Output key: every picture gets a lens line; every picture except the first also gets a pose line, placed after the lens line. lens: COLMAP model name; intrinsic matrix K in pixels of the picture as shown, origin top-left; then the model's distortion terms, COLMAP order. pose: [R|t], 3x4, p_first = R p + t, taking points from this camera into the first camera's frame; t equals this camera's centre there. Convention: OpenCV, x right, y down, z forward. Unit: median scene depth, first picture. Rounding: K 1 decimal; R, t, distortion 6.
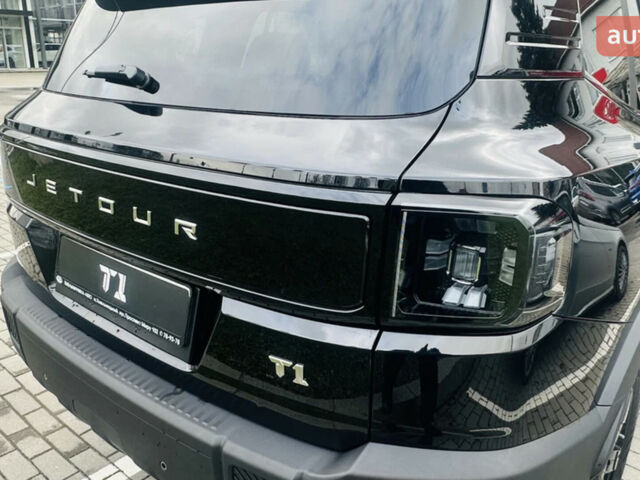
lens RADIAL K [[552.0, 0, 320.0], [0, 552.0, 240.0], [0, 0, 1]] dist [0.009916, -0.003338]
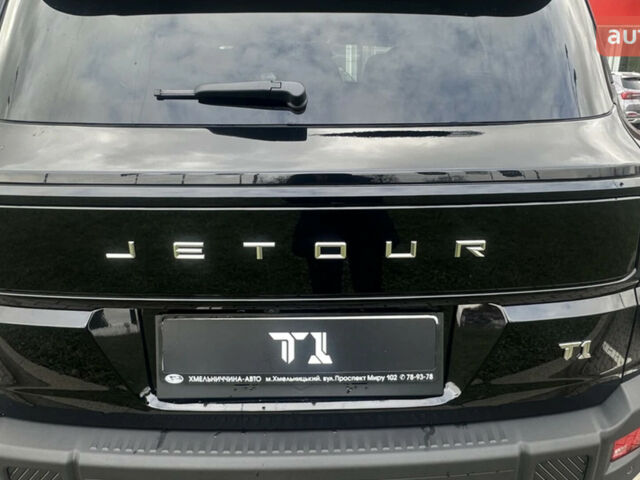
lens RADIAL K [[552.0, 0, 320.0], [0, 552.0, 240.0], [0, 0, 1]] dist [0.009916, -0.003338]
pose [[0.746643, -0.207275, 0.632109, -0.922994], [0.218482, 0.973914, 0.061287, -0.132829], [-0.628323, 0.092345, 0.772452, 0.380863]]
